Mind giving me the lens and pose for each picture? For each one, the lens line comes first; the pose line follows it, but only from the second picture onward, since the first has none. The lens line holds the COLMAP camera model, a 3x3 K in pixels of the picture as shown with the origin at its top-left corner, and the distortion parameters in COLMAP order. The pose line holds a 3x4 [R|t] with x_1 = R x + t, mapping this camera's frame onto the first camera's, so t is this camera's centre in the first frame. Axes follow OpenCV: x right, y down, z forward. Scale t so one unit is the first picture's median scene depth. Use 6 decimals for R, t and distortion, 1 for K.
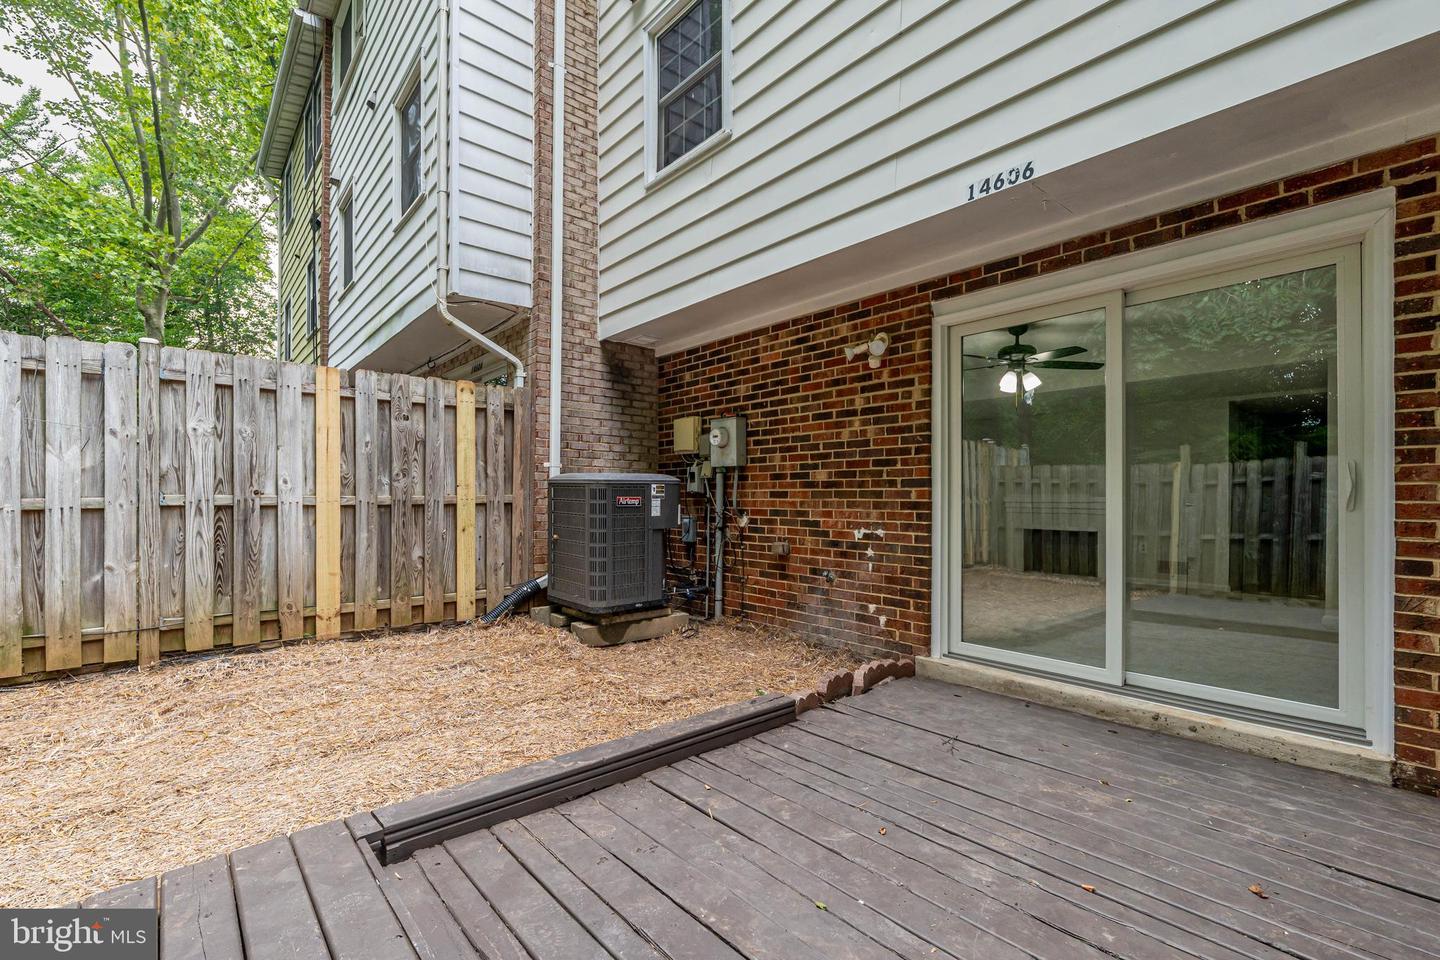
lens RADIAL K [[636.8, 0, 693.3], [0, 636.8, 500.4], [0, 0, 1]] dist [0.000538, 0.000515]
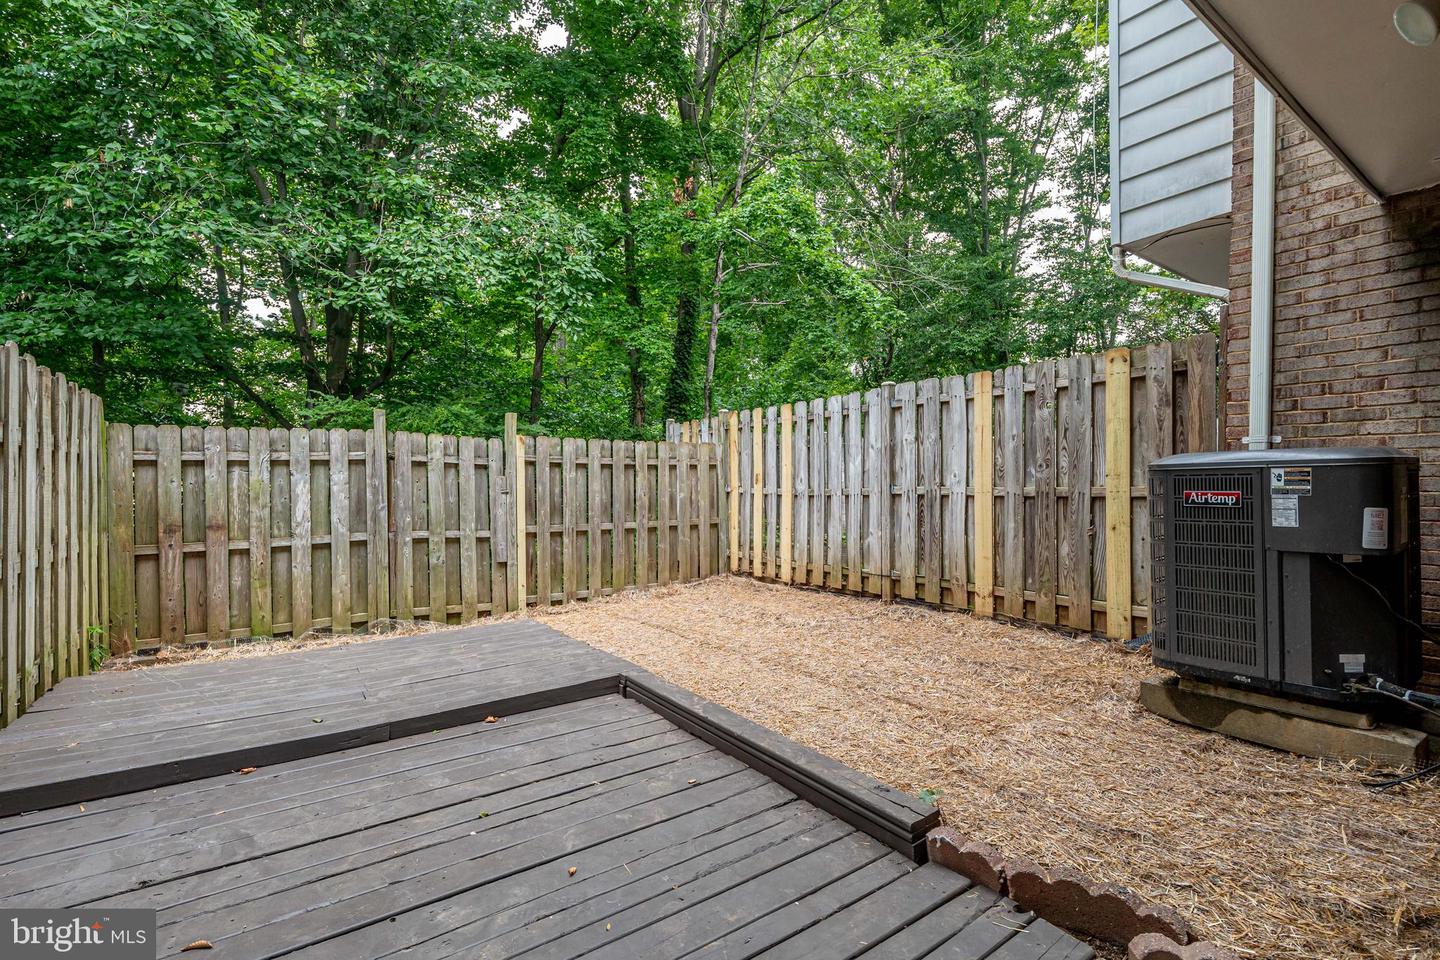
lens RADIAL K [[636.8, 0, 720.4], [0, 636.8, 481.5], [0, 0, 1]] dist [0.000538, 0.000515]
pose [[-0.072584, -0.003281, -0.997357, 0.540234], [-0.000943, 0.999994, -0.003221, -0.012308], [0.997362, 0.000706, -0.072587, 0.586118]]
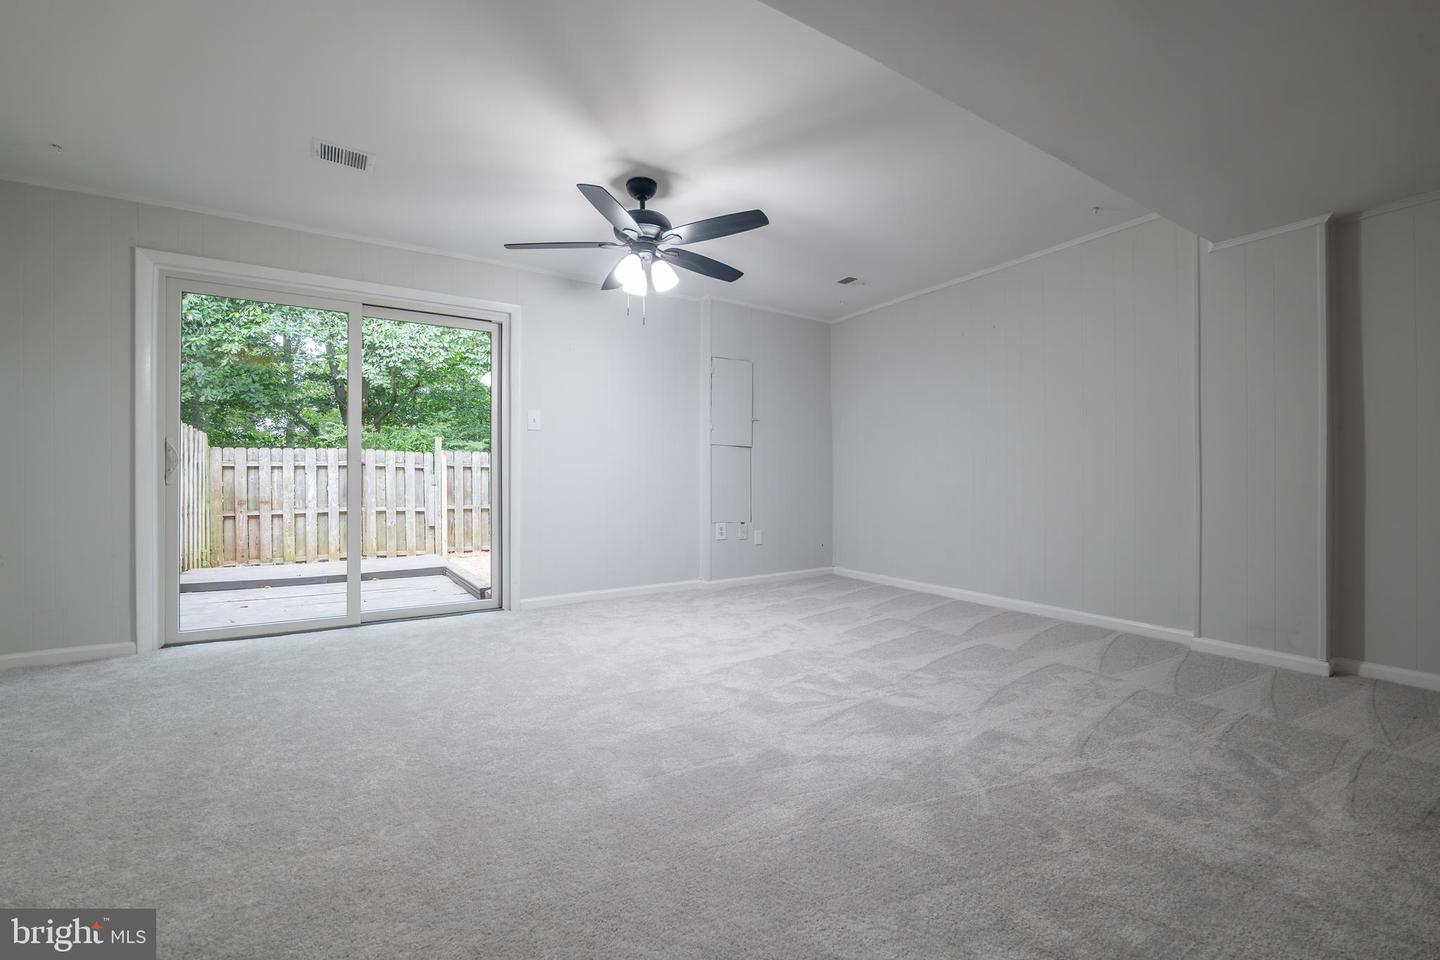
lens RADIAL K [[584.2, 0, 715.7], [0, 584.2, 478.6], [0, 0, 1]] dist [-0.009274, 0.000696]
pose [[-0.115675, -0.004034, -0.993279, 0.992207], [-0.005650, 0.999978, -0.003403, -0.013171], [0.993271, 0.005218, -0.115696, 1.075678]]
